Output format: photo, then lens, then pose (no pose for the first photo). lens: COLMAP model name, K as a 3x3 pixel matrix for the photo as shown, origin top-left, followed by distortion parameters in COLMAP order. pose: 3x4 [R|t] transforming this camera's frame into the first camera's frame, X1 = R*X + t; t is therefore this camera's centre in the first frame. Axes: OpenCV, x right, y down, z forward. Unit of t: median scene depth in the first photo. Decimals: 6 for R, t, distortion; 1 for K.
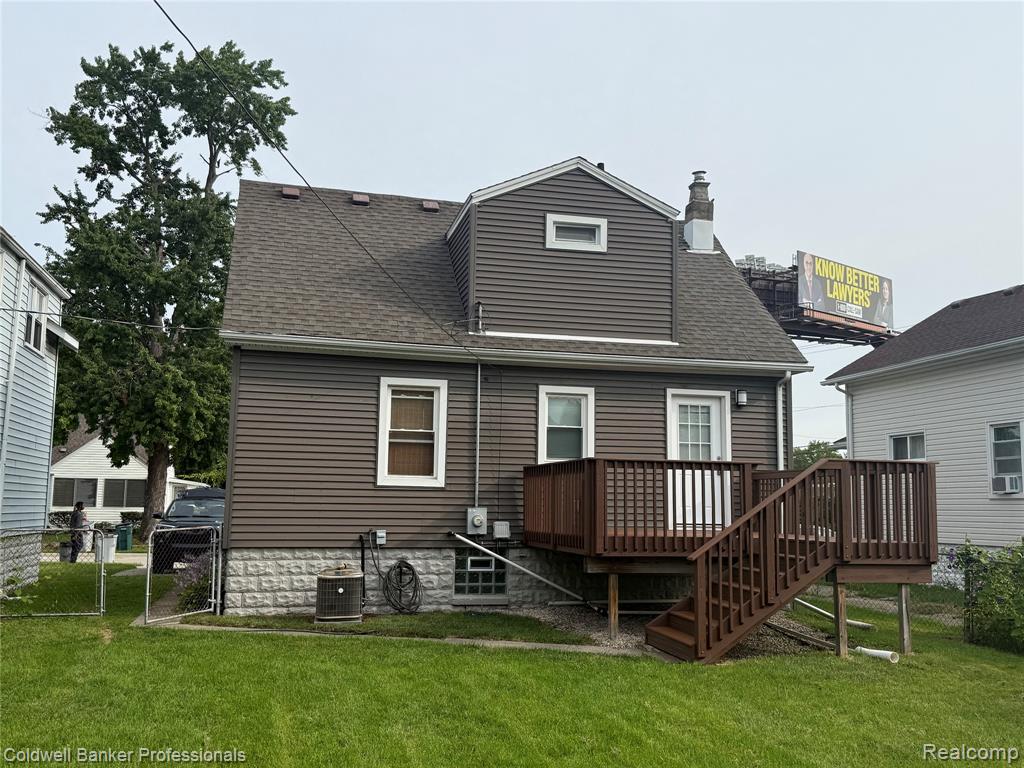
lens RADIAL K [[967.2, 0, 495.6], [0, 967.2, 388.4], [0, 0, 1]] dist [0.120697, 0.000000]
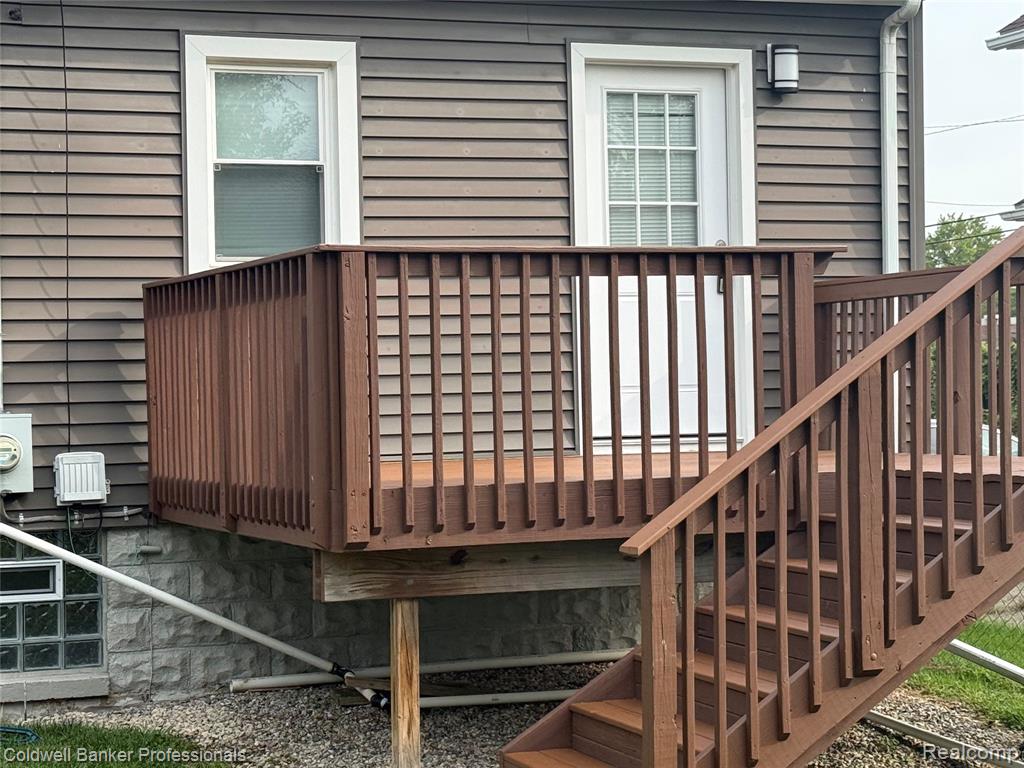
lens RADIAL K [[2350.6, 0, 512.6], [0, 2350.6, 386.4], [0, 0, 1]] dist [0.130461, 0.000000]
pose [[0.990842, -0.033901, 0.130704, 0.047858], [0.018352, 0.992798, 0.118384, 0.022824], [-0.133776, -0.114901, 0.984328, 0.193180]]
